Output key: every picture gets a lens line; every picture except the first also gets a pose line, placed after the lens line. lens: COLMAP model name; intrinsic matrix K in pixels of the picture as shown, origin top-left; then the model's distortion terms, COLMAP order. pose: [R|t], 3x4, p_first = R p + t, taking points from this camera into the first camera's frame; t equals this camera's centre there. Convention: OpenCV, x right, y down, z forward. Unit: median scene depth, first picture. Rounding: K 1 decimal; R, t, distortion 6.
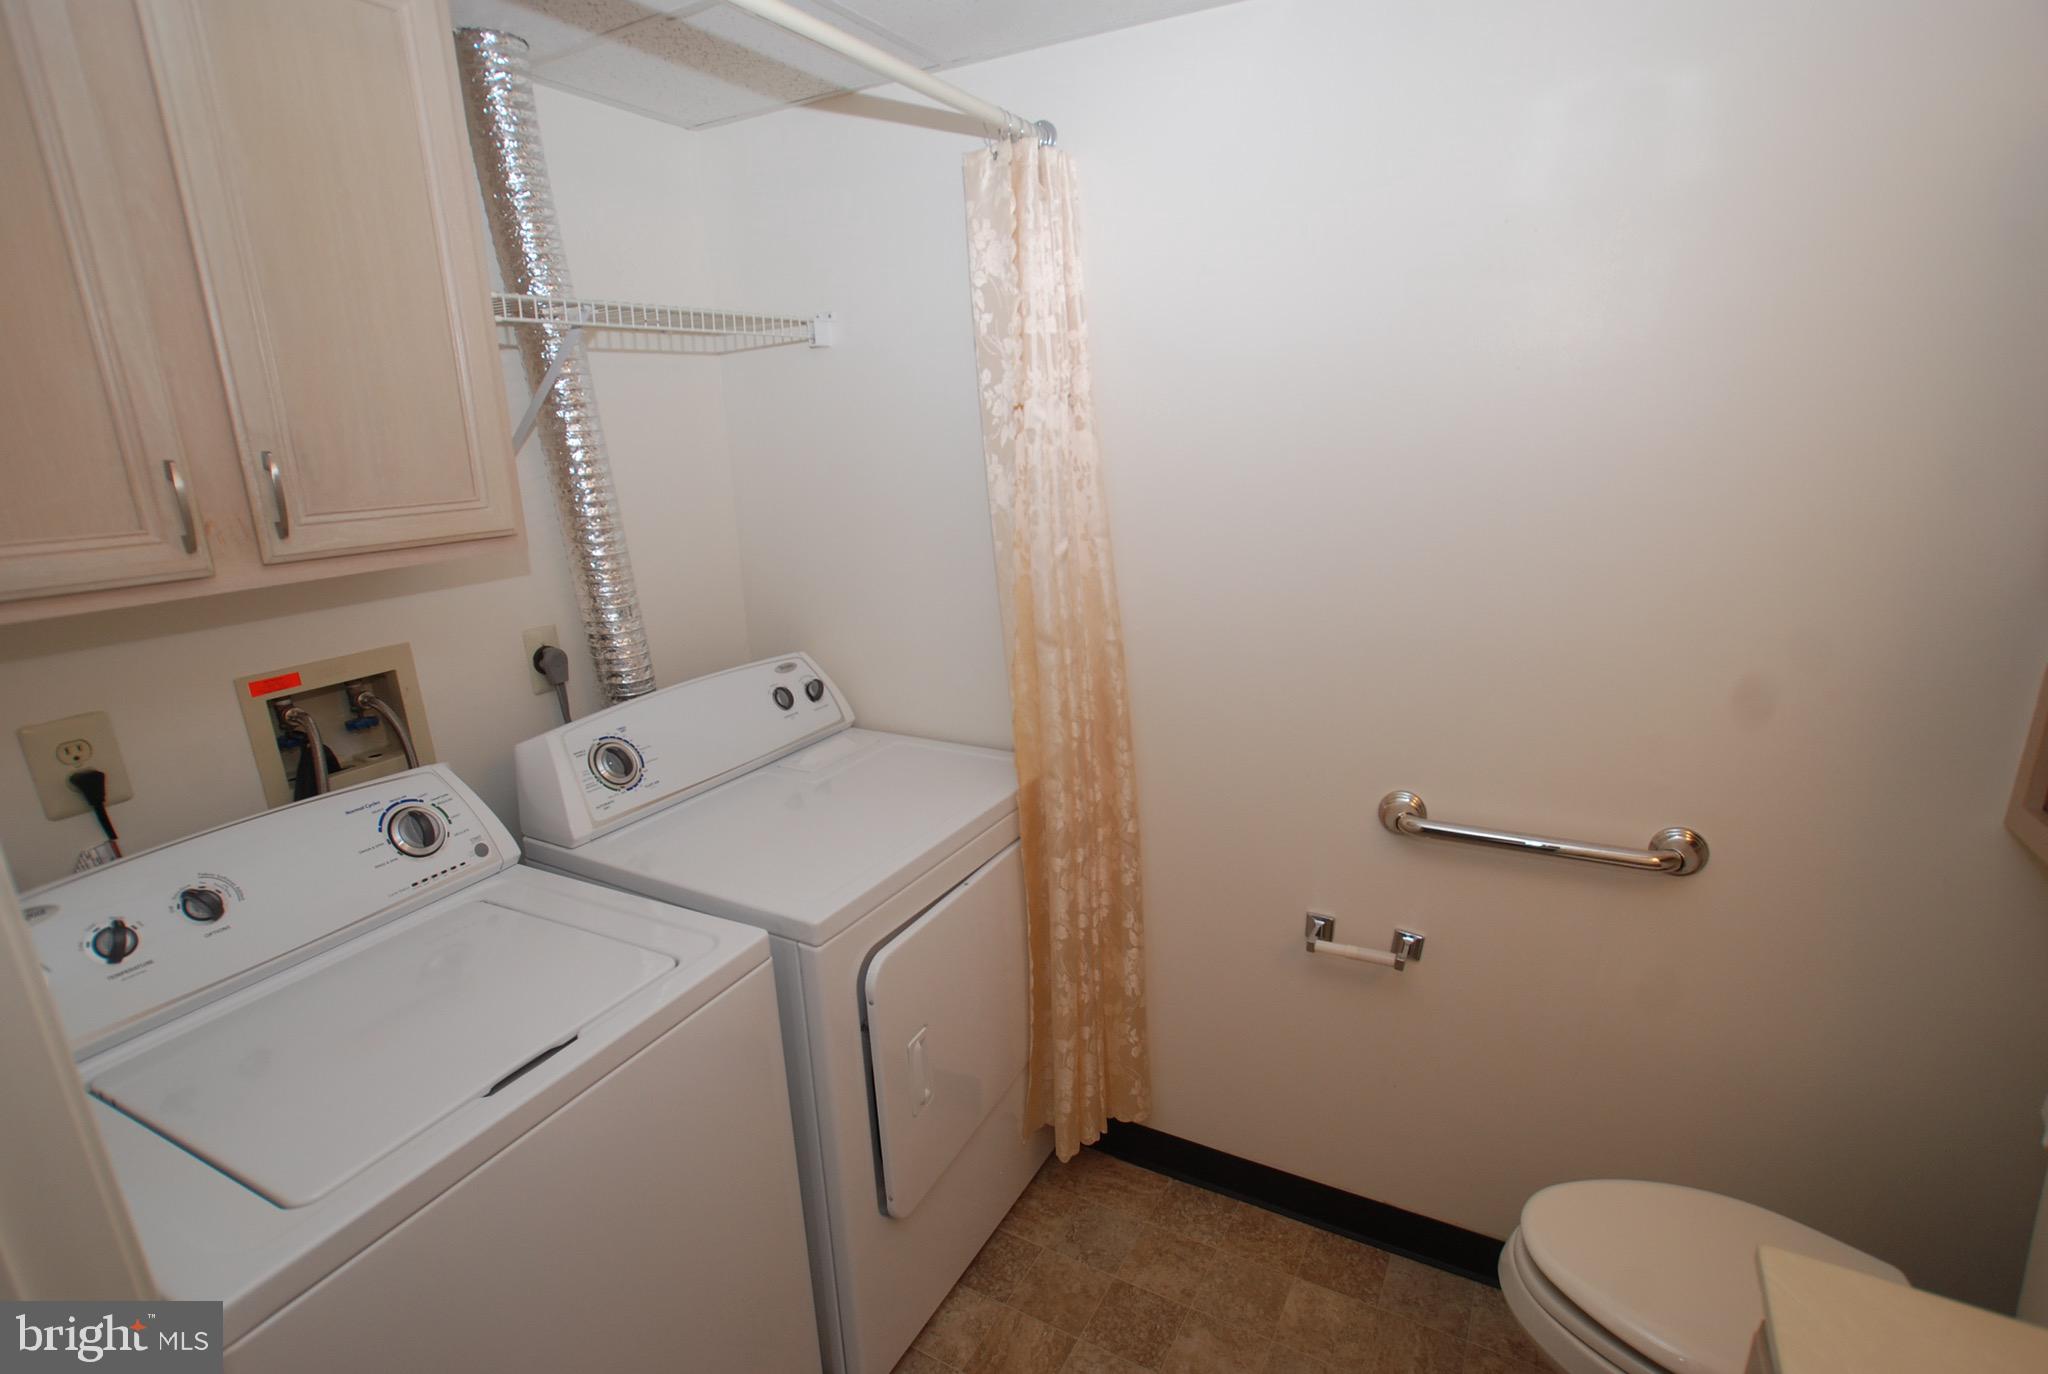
lens RADIAL K [[991.1, 0, 1030.3], [0, 991.1, 717.8], [0, 0, 1]] dist [-0.048880, 0.030589]
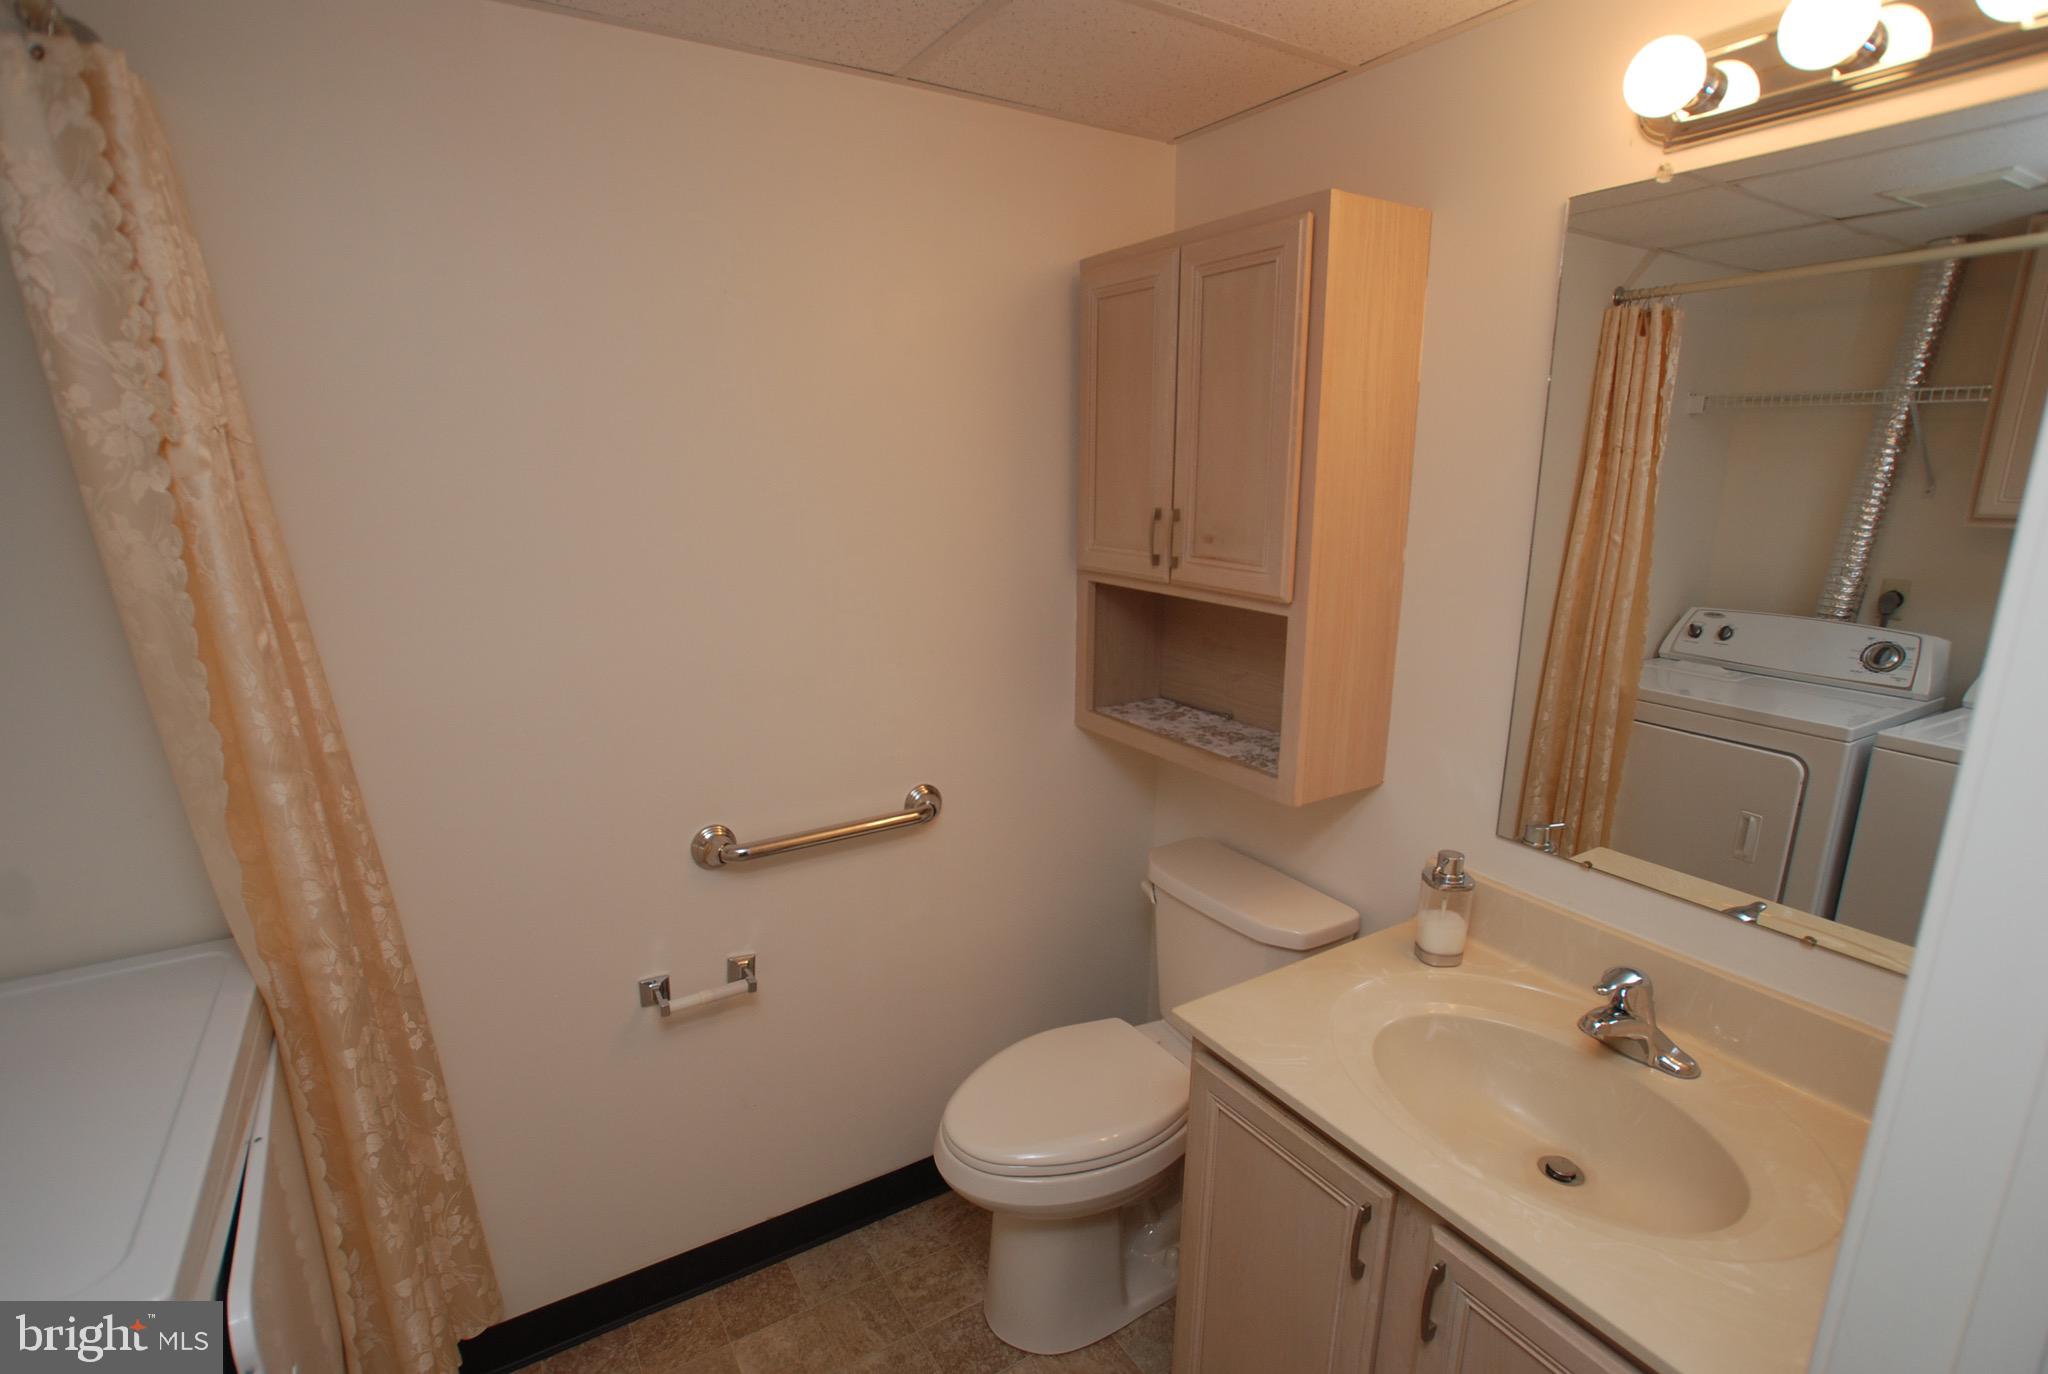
lens RADIAL K [[991.1, 0, 1030.3], [0, 991.1, 717.8], [0, 0, 1]] dist [-0.048880, 0.030589]
pose [[0.500411, -0.197556, 0.842947, -0.290651], [0.238696, 0.967366, 0.085015, -0.040246], [-0.832234, 0.158666, 0.531237, 0.152067]]
